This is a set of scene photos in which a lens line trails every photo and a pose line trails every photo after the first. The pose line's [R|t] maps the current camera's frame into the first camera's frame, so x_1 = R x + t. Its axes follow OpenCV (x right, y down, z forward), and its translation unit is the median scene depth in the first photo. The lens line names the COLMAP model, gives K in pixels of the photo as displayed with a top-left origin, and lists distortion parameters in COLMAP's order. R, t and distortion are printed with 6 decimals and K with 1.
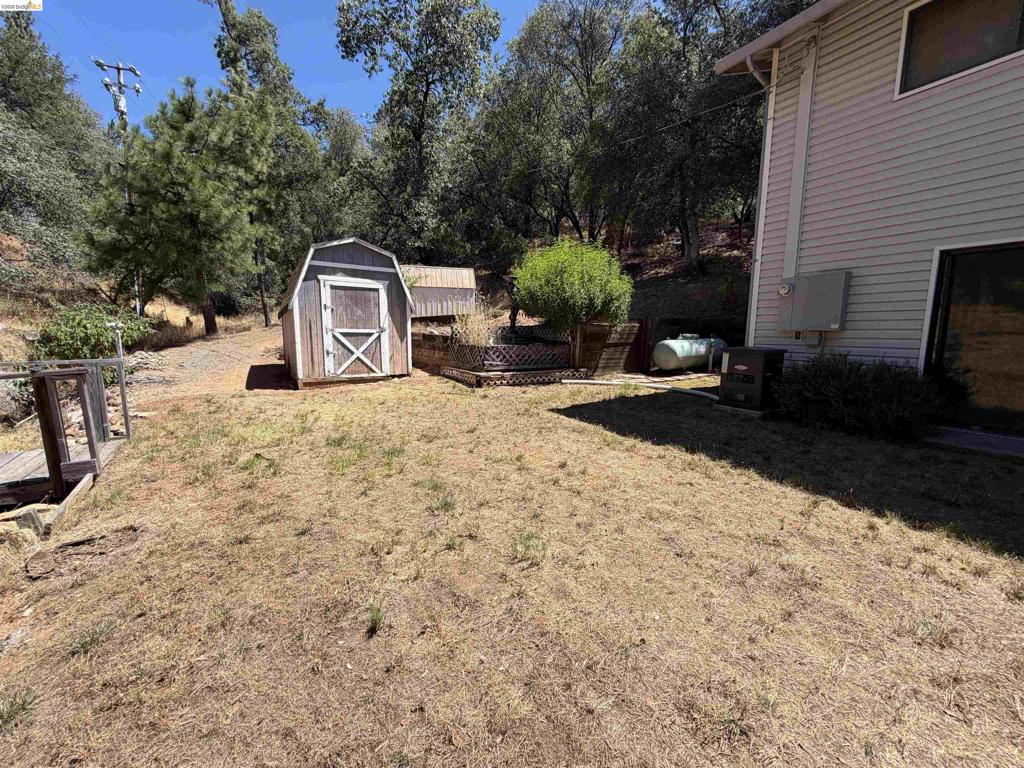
lens RADIAL K [[409.8, 0, 507.2], [0, 409.8, 386.9], [0, 0, 1]] dist [0.000671, 0.000193]
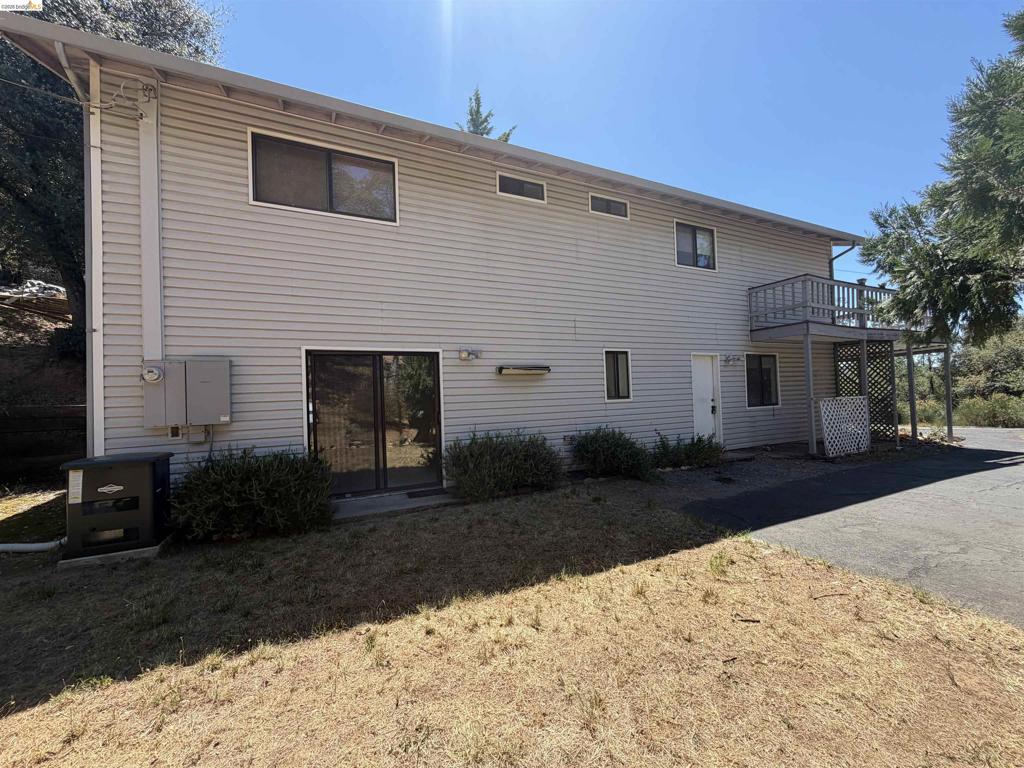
lens RADIAL K [[409.8, 0, 511.6], [0, 409.8, 385.5], [0, 0, 1]] dist [0.000671, 0.000193]
pose [[0.079581, 0.020452, 0.996619, -0.029994], [0.175581, 0.983870, -0.034211, -0.070872], [-0.981243, 0.177710, 0.074707, 0.280594]]
